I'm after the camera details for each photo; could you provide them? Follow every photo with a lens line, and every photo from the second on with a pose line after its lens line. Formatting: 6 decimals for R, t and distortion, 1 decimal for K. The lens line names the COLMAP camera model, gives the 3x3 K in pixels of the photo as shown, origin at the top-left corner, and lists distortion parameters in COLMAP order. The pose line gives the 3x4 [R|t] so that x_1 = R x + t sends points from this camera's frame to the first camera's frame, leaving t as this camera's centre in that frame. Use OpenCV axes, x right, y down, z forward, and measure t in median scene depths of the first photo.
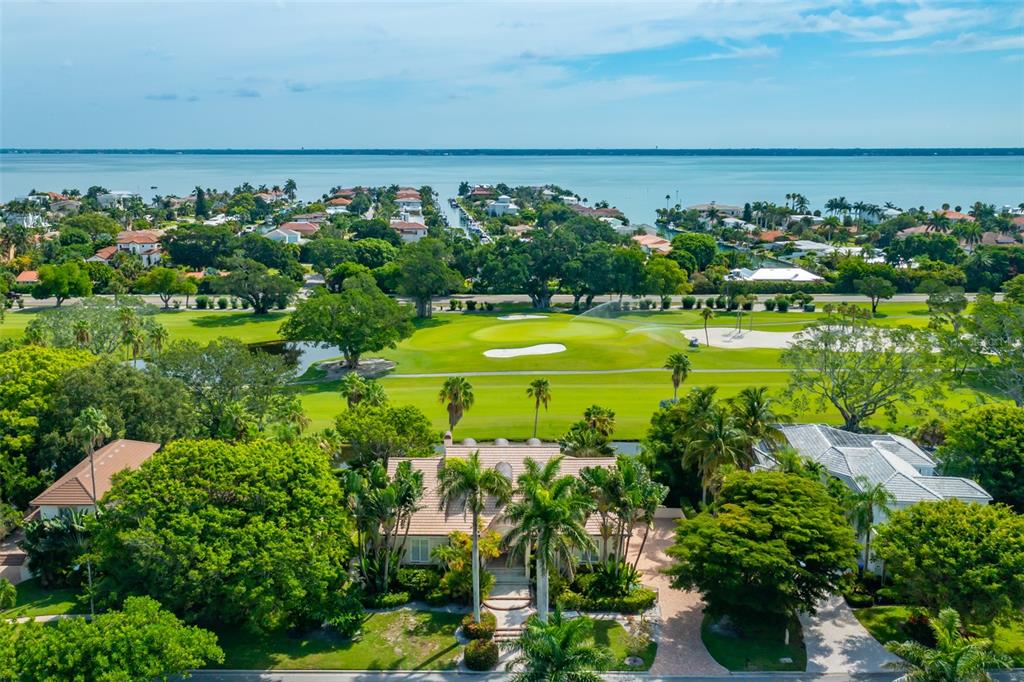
lens RADIAL K [[940.7, 0, 469.6], [0, 940.7, 347.5], [0, 0, 1]] dist [-0.019945, 0.066162]
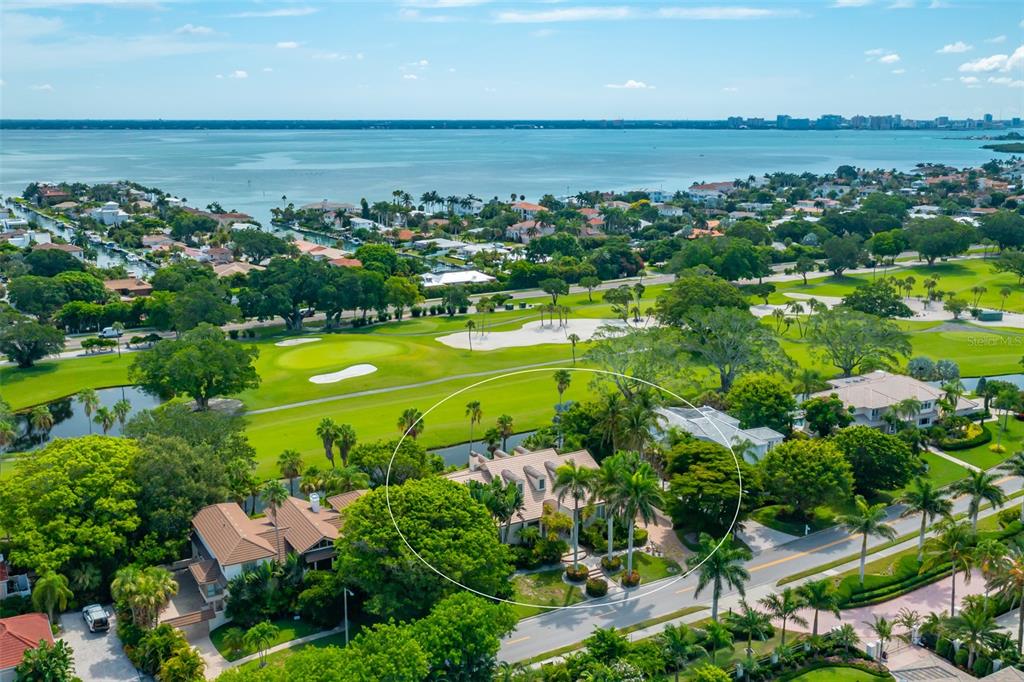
lens RADIAL K [[968.3, 0, 494.2], [0, 968.3, 339.6], [0, 0, 1]] dist [-0.006770, 0.031007]
pose [[0.868357, -0.111161, 0.483322, -0.771041], [0.104431, 0.993690, 0.040917, -0.148646], [-0.484820, 0.014943, 0.874486, -0.297537]]
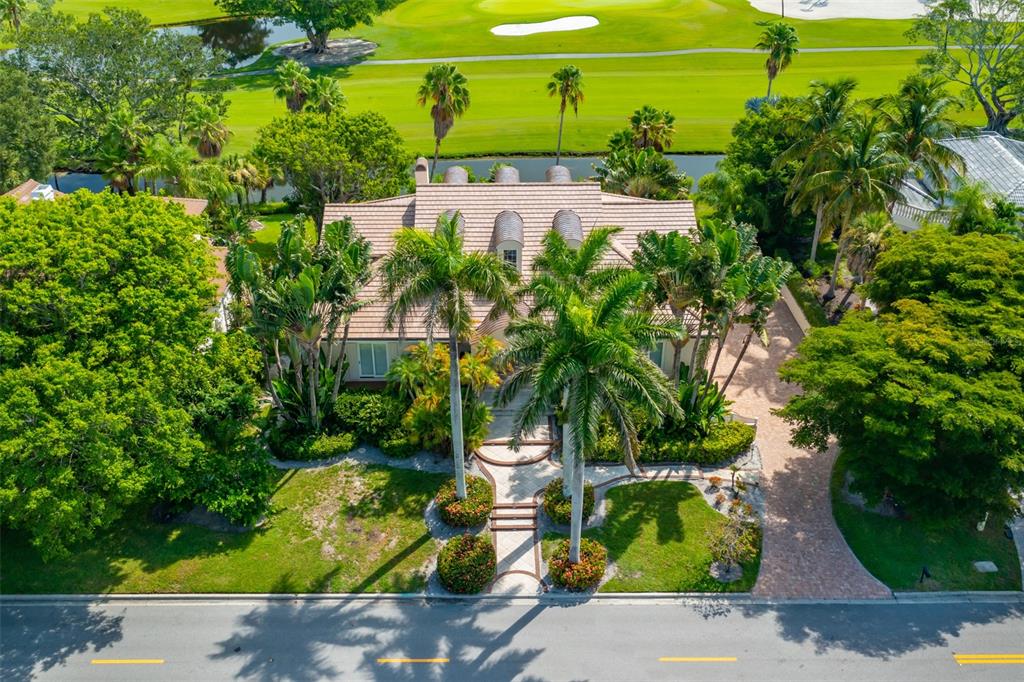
lens RADIAL K [[935.4, 0, 482.9], [0, 935.4, 336.1], [0, 0, 1]] dist [0.002955, 0.017841]
pose [[0.999933, -0.009312, -0.006832, 0.024681], [0.010985, 0.949410, 0.313846, 0.007474], [0.003564, -0.313900, 0.949449, 0.432480]]
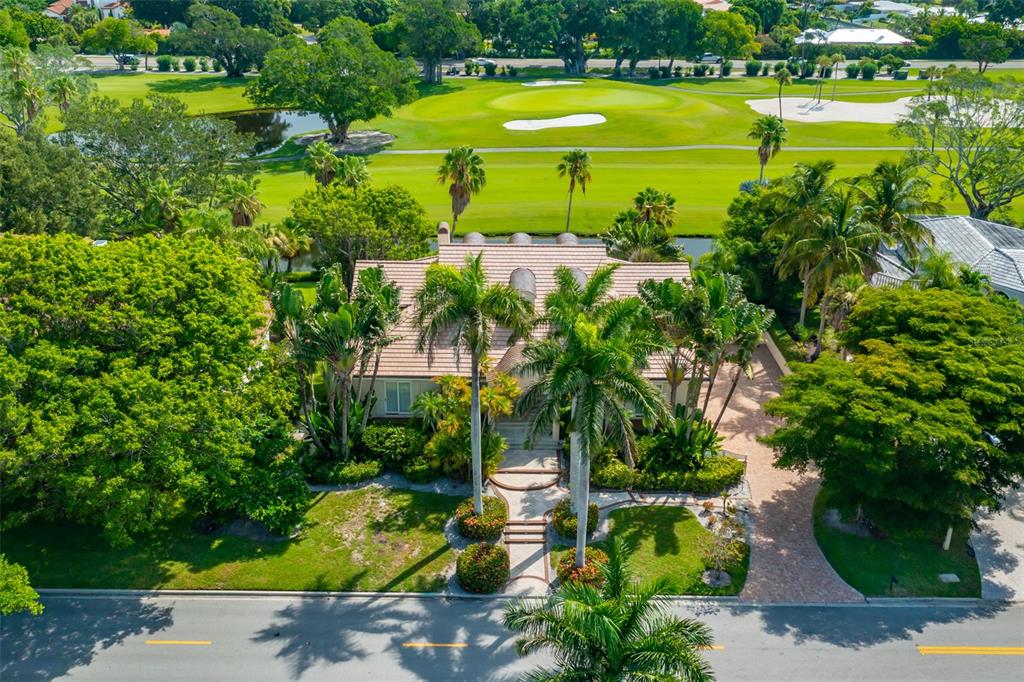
lens RADIAL K [[968.3, 0, 494.2], [0, 968.3, 339.6], [0, 0, 1]] dist [-0.006770, 0.031007]
pose [[0.999975, 0.006942, 0.000998, 0.016338], [-0.006997, 0.978032, 0.208339, 0.028678], [0.000470, -0.208341, 0.978056, 0.332854]]
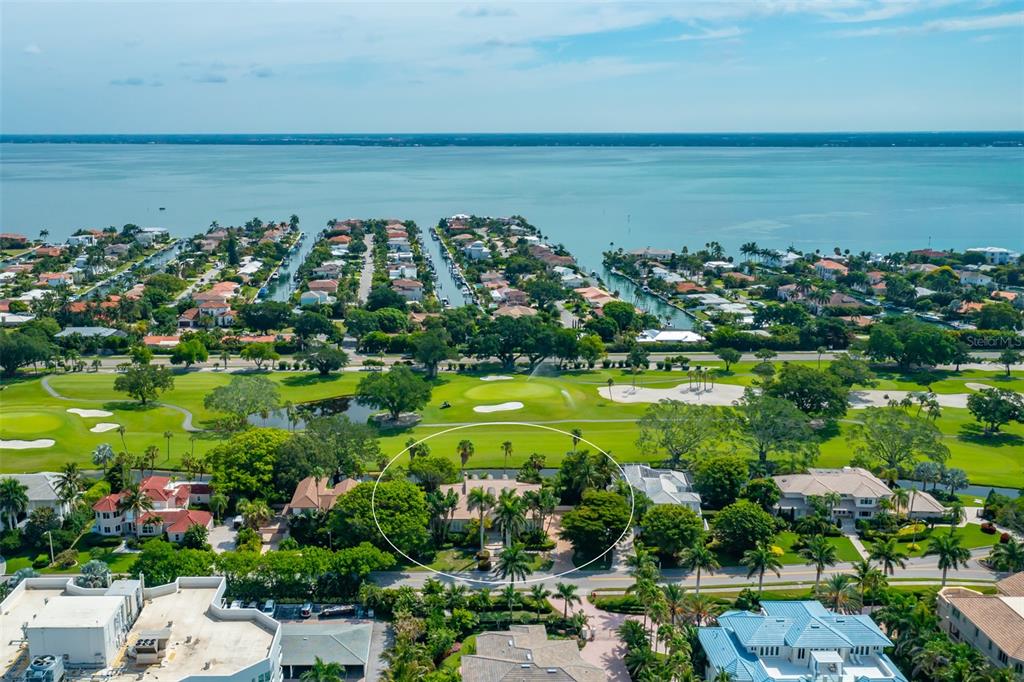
lens RADIAL K [[926.2, 0, 441.7], [0, 926.2, 344.3], [0, 0, 1]] dist [-0.006814, 0.011504]
pose [[0.999979, -0.006281, 0.001645, -0.093984], [0.006261, 0.999914, 0.011515, -0.275078], [-0.001717, -0.011504, 0.999932, -1.360615]]
